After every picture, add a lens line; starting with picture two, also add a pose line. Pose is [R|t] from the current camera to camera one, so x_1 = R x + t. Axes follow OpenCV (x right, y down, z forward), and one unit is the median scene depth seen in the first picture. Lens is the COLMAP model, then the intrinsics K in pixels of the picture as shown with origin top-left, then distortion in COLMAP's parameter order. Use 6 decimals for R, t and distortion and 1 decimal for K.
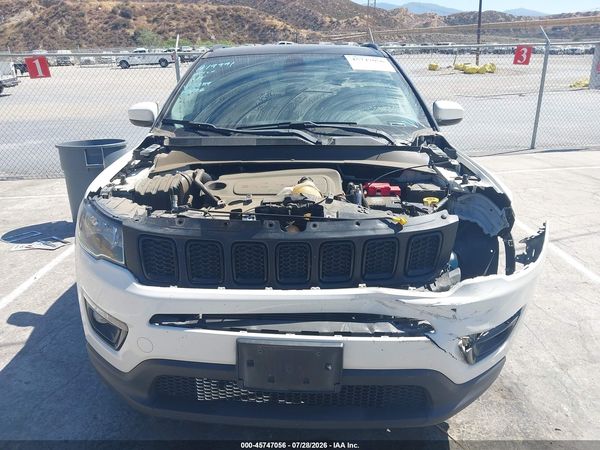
lens RADIAL K [[479.5, 0, 289.5], [0, 479.5, 223.4], [0, 0, 1]] dist [0.005895, -0.001023]
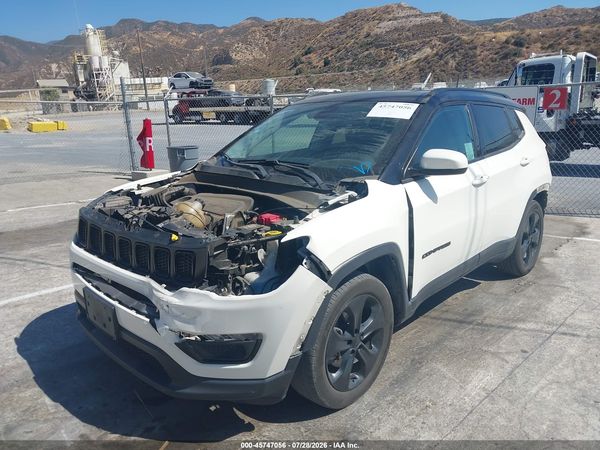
lens RADIAL K [[476.7, 0, 292.4], [0, 476.7, 227.0], [0, 0, 1]] dist [0.005324, -0.006080]
pose [[0.746314, 0.161465, -0.645712, 1.192517], [-0.192282, 0.981068, 0.023083, -0.109192], [0.637215, 0.106931, 0.763232, 0.163541]]
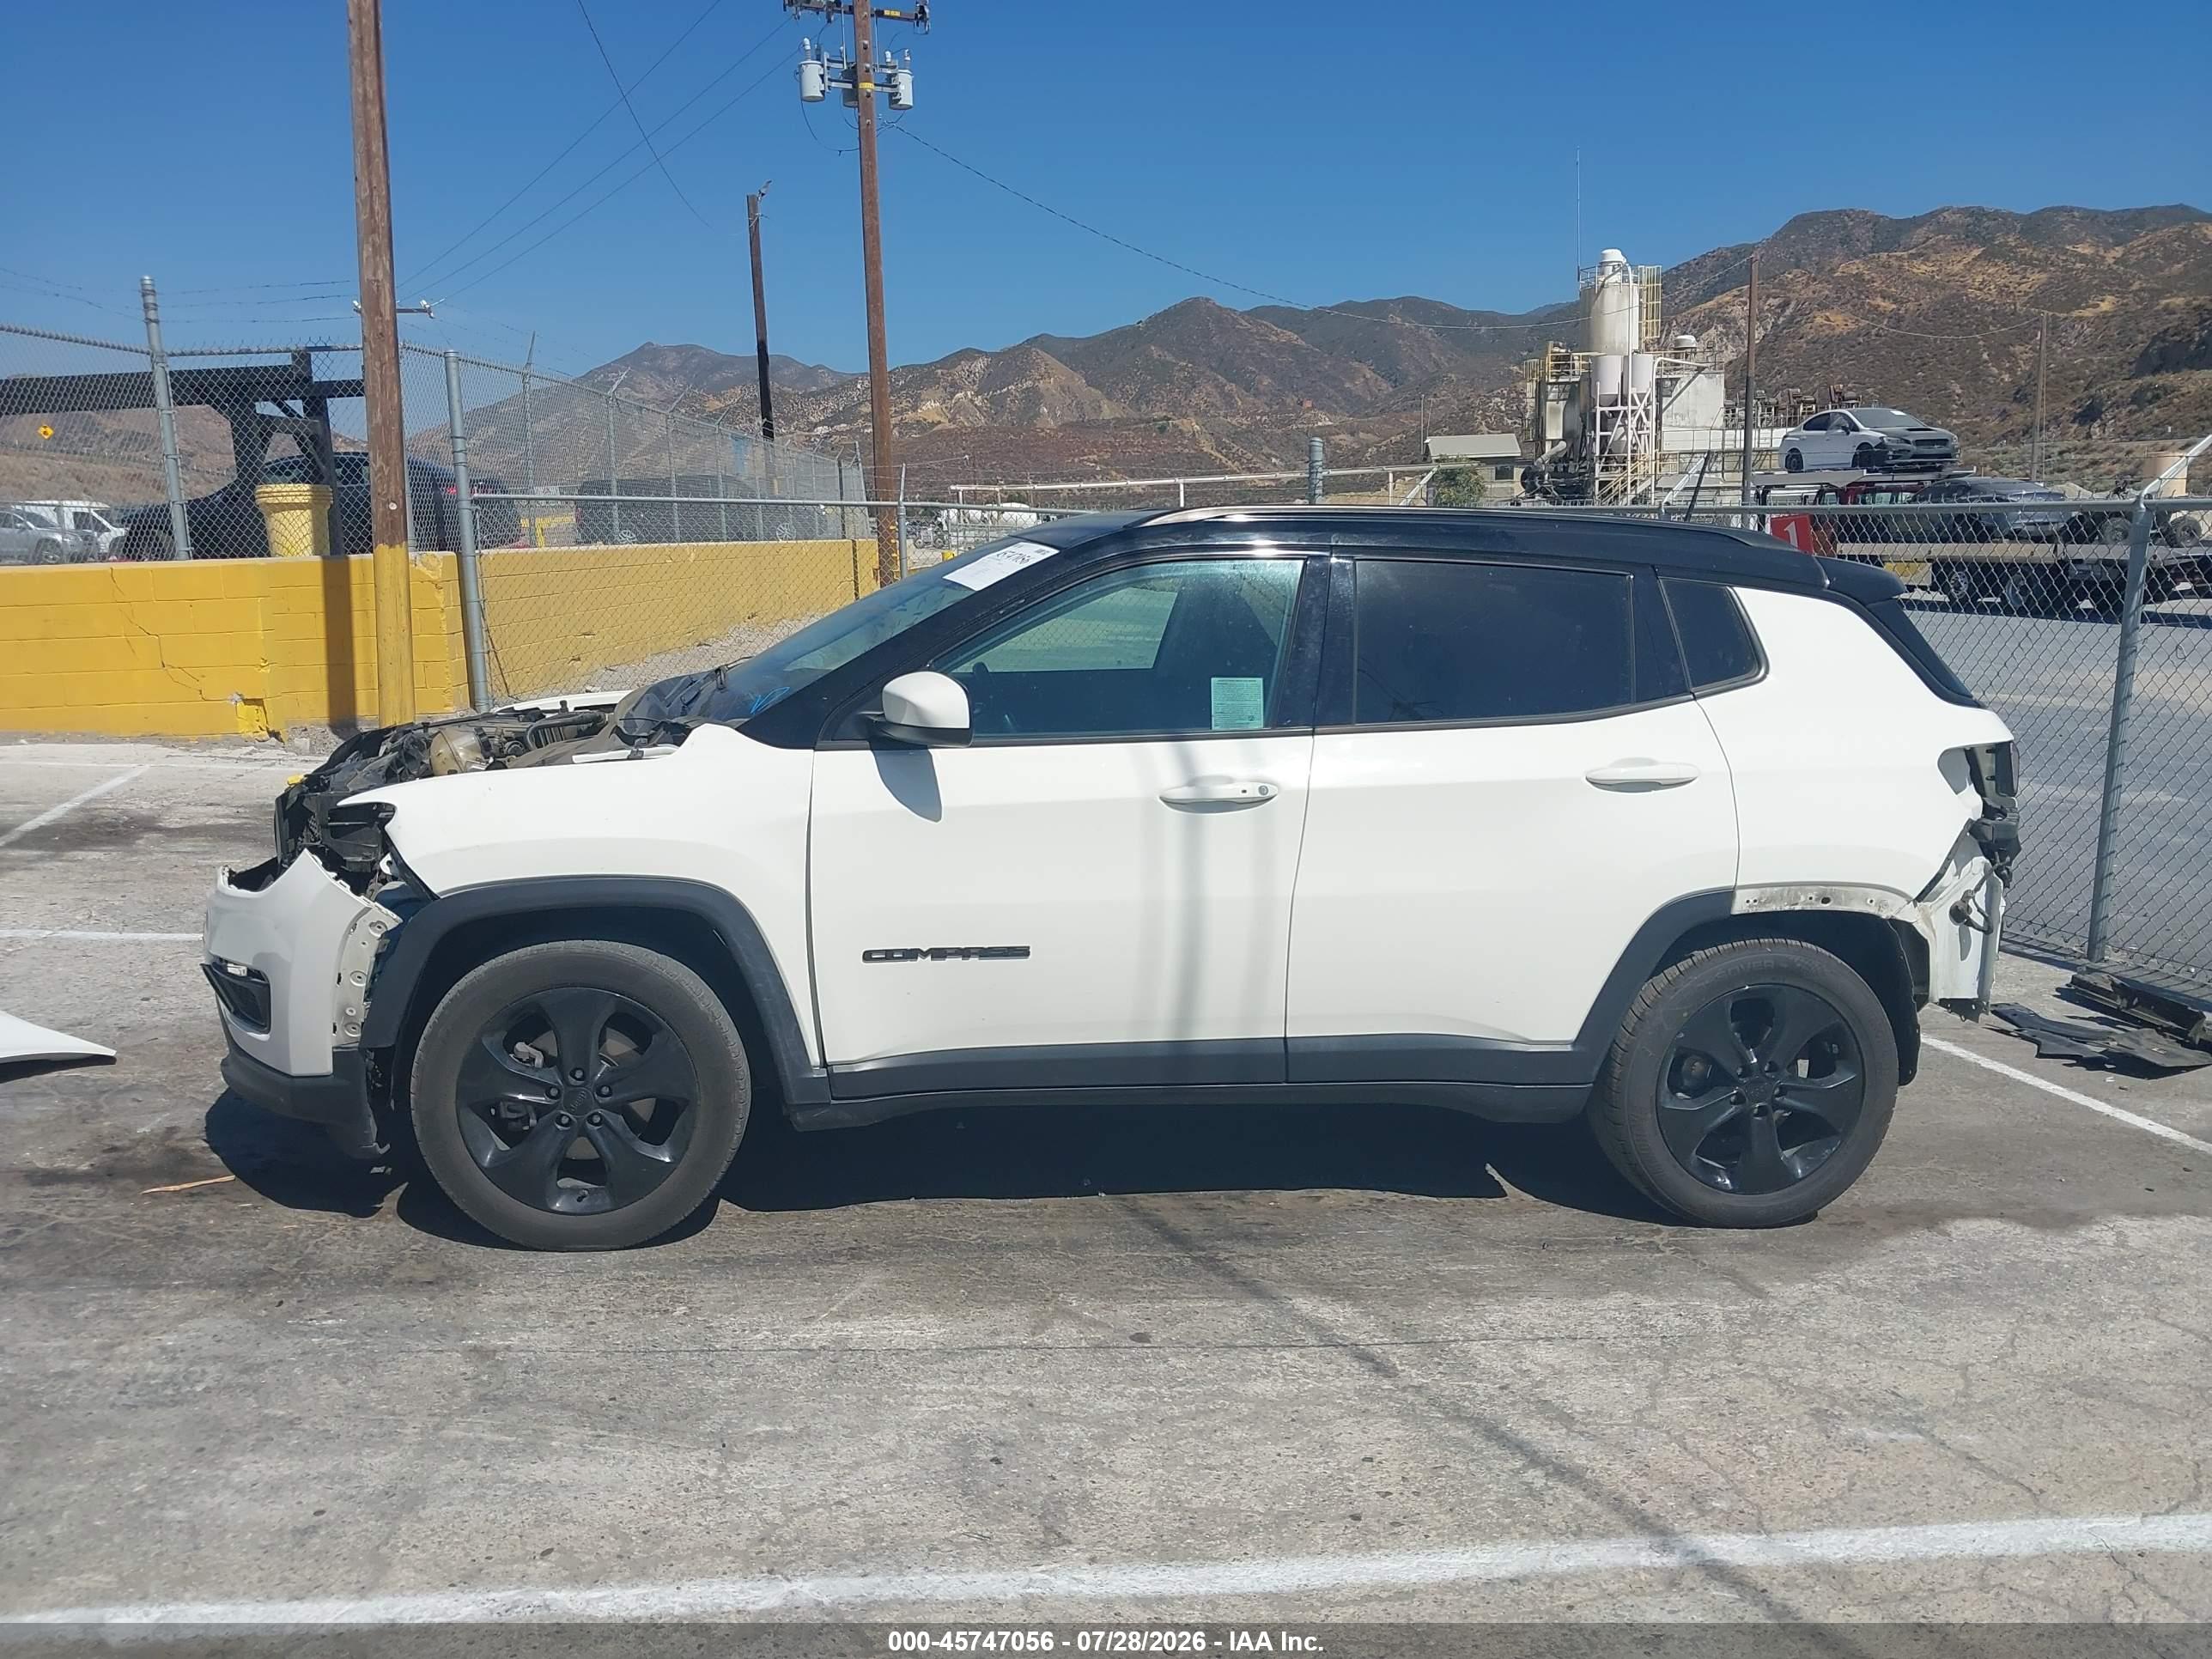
lens RADIAL K [[1767.6, 0, 1067.2], [0, 1767.6, 823.8], [0, 0, 1]] dist [0.005895, -0.001023]
pose [[0.143558, 0.177426, -0.973607, 2.577349], [-0.318064, 0.939875, 0.124380, -0.544849], [0.937137, 0.291813, 0.191359, 1.404737]]
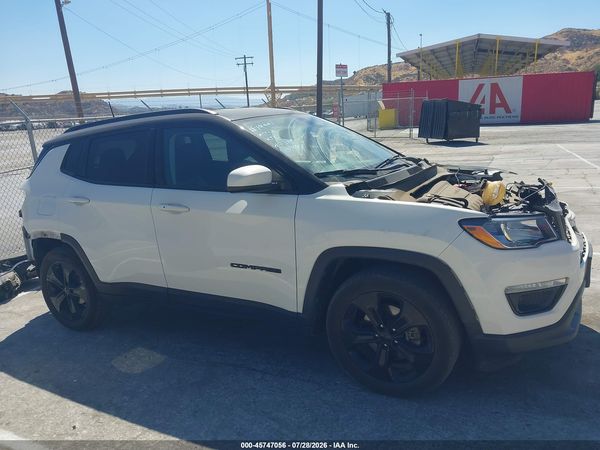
lens RADIAL K [[476.7, 0, 292.4], [0, 476.7, 227.0], [0, 0, 1]] dist [0.005324, -0.006080]
pose [[0.479250, -0.220719, 0.849472, -1.732974], [0.337640, 0.939743, 0.053686, -0.263912], [-0.810135, 0.261086, 0.524895, 0.789480]]
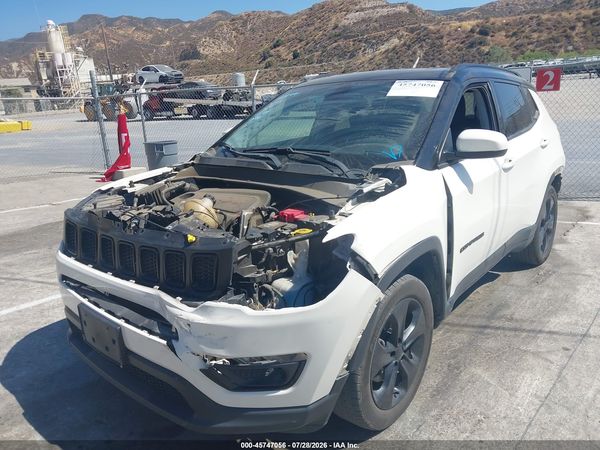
lens RADIAL K [[479.5, 0, 289.5], [0, 479.5, 223.4], [0, 0, 1]] dist [0.005895, -0.001023]
pose [[0.781087, 0.134684, -0.609723, 0.973695], [-0.155469, 0.987658, 0.019003, -0.087598], [0.604758, 0.079950, 0.792386, 0.217245]]
